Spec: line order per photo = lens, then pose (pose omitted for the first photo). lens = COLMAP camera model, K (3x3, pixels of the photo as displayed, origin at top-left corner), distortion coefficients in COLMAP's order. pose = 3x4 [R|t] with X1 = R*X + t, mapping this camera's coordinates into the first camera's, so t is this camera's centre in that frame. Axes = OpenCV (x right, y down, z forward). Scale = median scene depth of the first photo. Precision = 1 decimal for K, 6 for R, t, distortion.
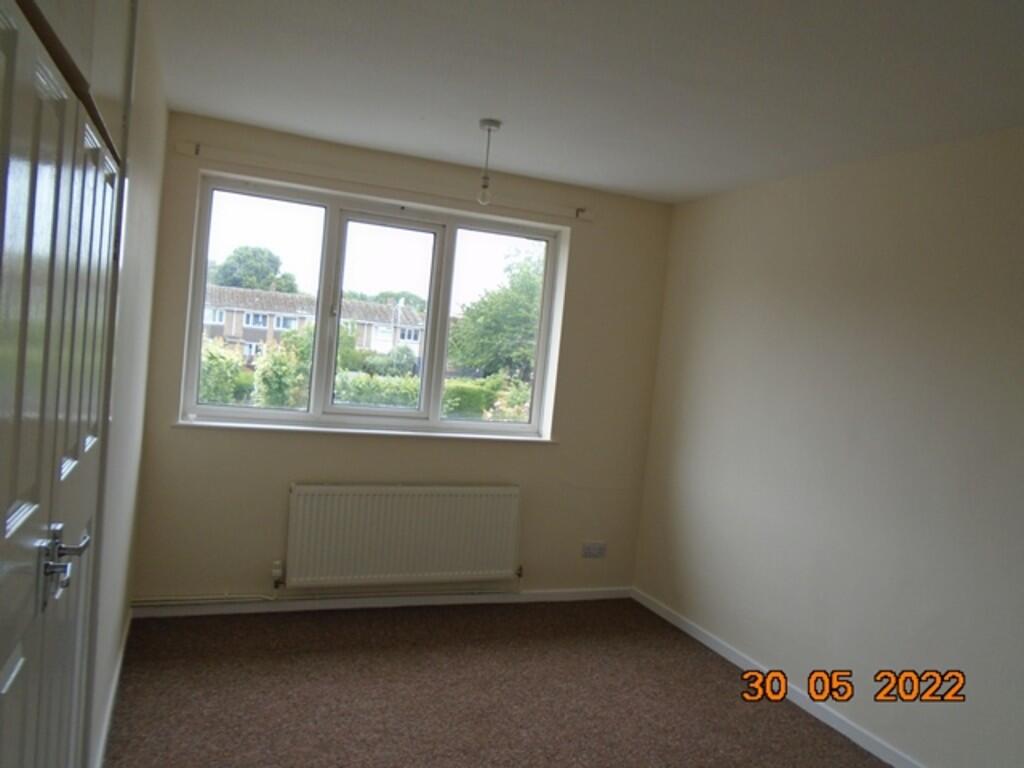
lens RADIAL K [[775.2, 0, 513.6], [0, 775.2, 382.5], [0, 0, 1]] dist [-0.020699, 0.001451]
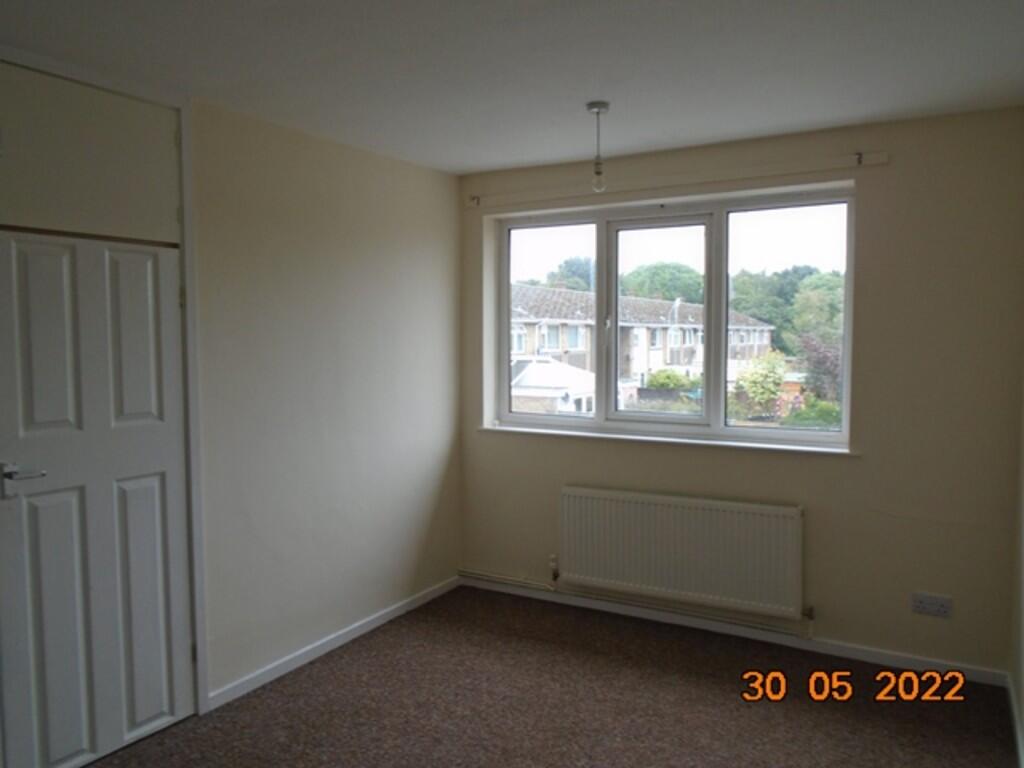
lens RADIAL K [[775.2, 0, 511.4], [0, 775.2, 382.2], [0, 0, 1]] dist [-0.020699, 0.001451]
pose [[0.601693, -0.050901, -0.797104, 0.540872], [0.021885, 0.998643, -0.047252, 0.038051], [0.798427, 0.010987, 0.601991, 0.293171]]
